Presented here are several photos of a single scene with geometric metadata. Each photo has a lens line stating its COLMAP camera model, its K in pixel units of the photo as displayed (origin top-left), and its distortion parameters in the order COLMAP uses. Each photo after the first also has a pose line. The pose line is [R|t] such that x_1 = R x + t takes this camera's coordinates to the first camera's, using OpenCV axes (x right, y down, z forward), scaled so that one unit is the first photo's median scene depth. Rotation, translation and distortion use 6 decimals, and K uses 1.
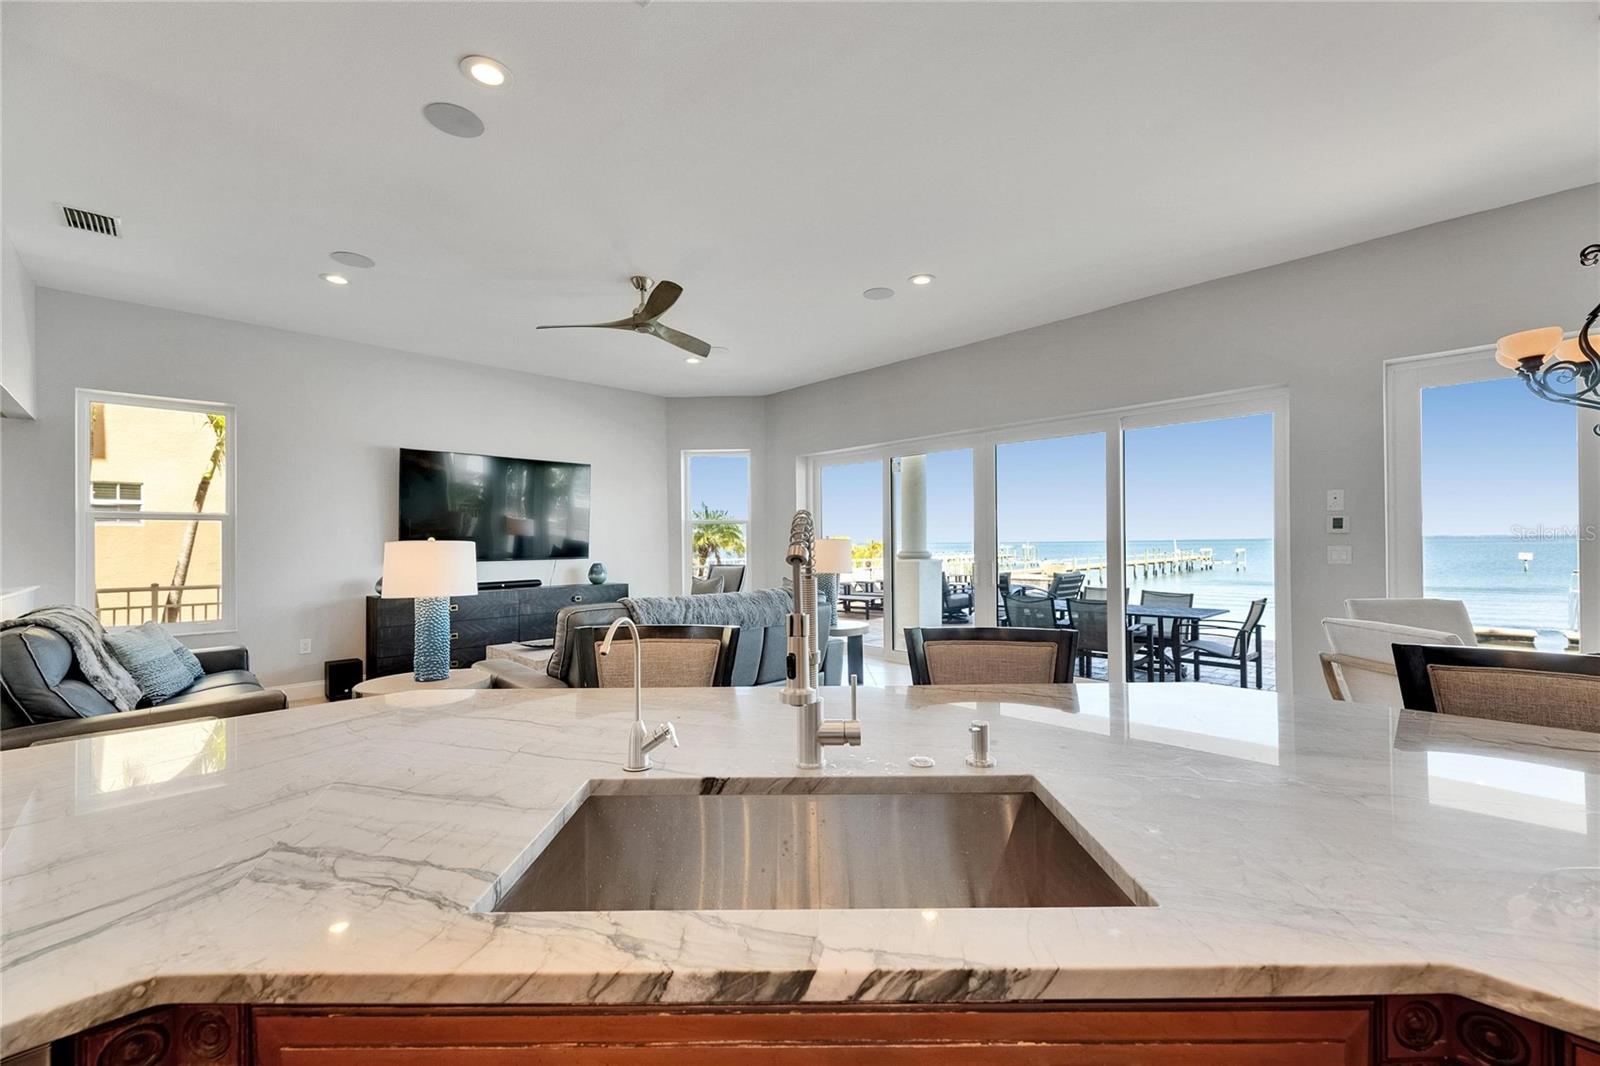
lens RADIAL K [[652.8, 0, 798.8], [0, 652.8, 540.1], [0, 0, 1]] dist [0.000654, -0.001114]
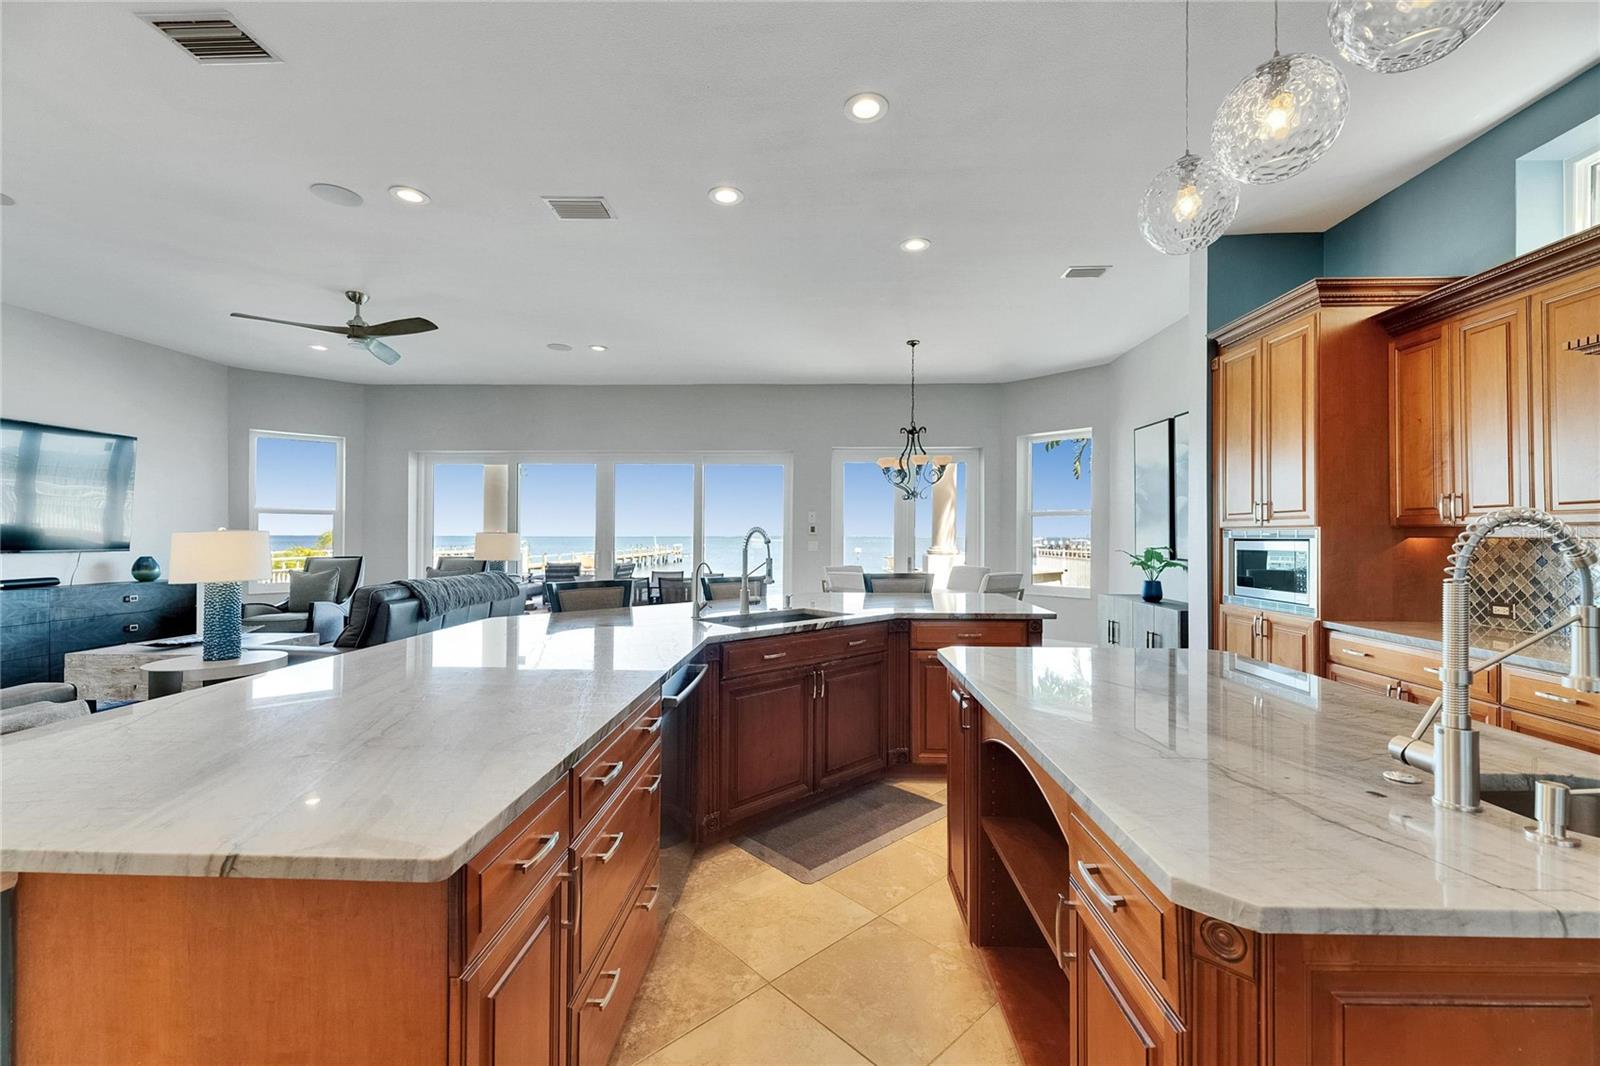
lens RADIAL K [[652.8, 0, 820.3], [0, 652.8, 532.9], [0, 0, 1]] dist [0.000654, -0.001114]
pose [[0.707455, 0.016104, 0.706575, -0.301789], [-0.013418, 0.999866, -0.009354, 0.001151], [-0.706631, -0.002863, 0.707576, -0.218848]]
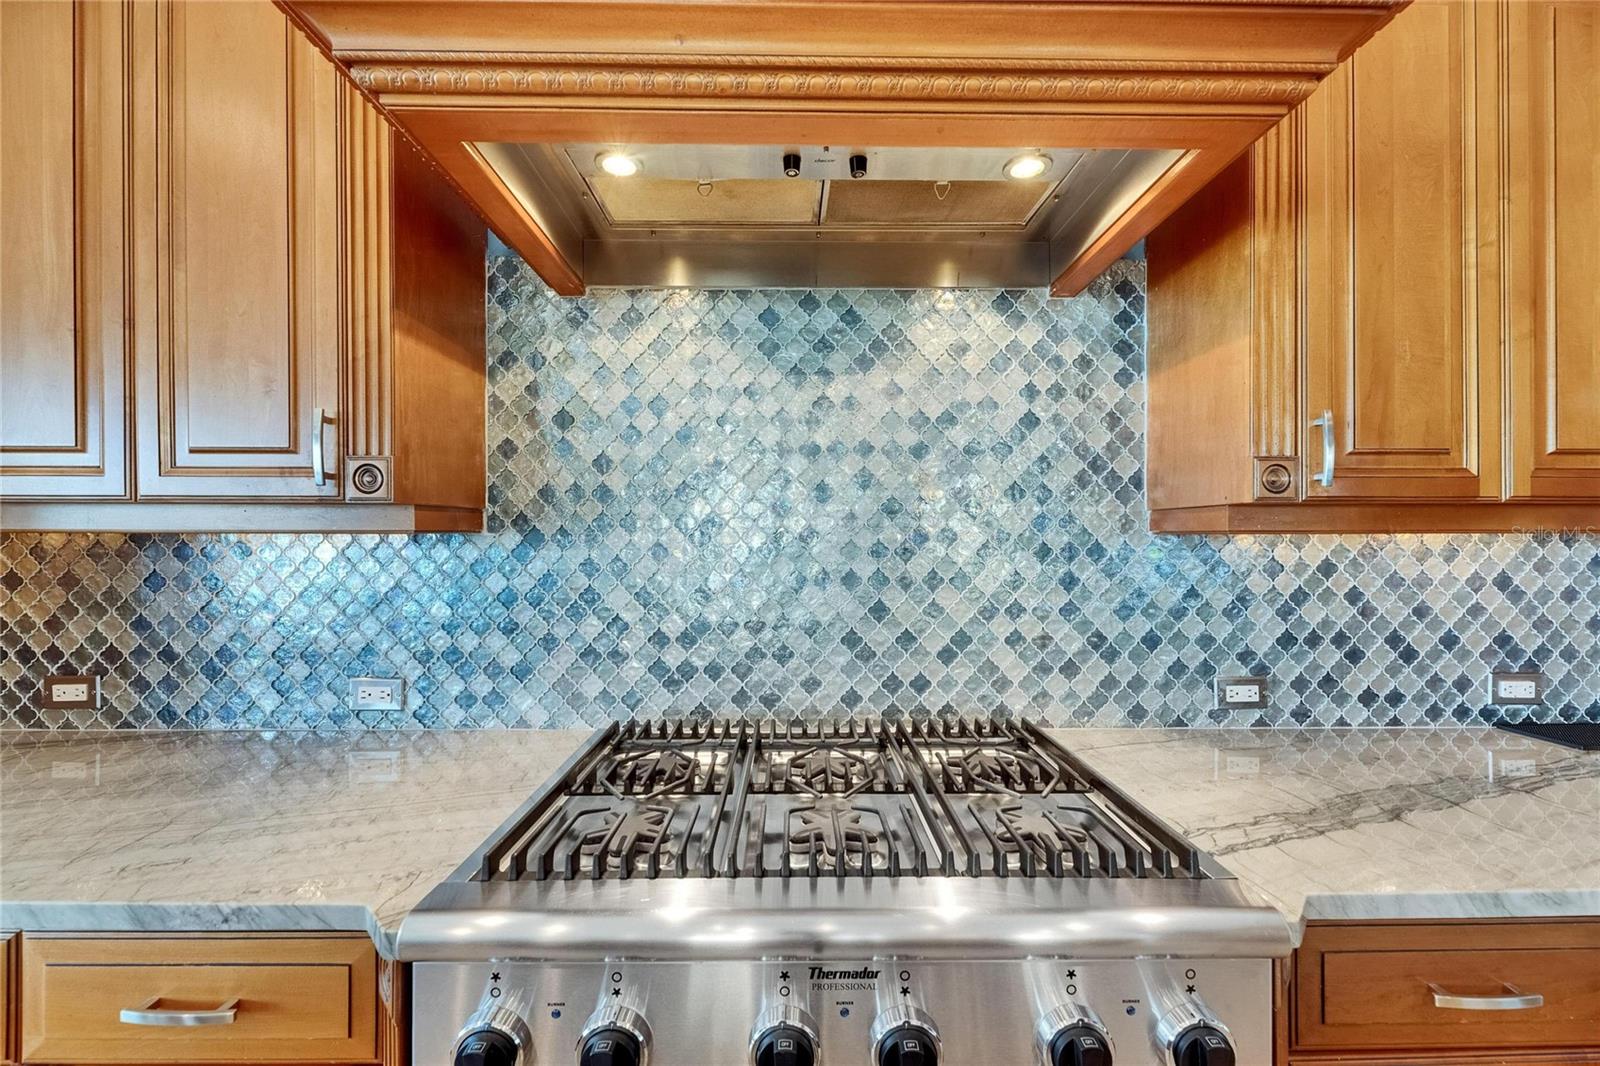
lens RADIAL K [[652.8, 0, 789.6], [0, 652.8, 530.8], [0, 0, 1]] dist [0.000654, -0.001114]
pose [[-0.726505, 0.013049, 0.687037, 0.020025], [0.004353, 0.999887, -0.014388, -0.002425], [-0.687147, -0.007462, -0.726480, -0.237047]]
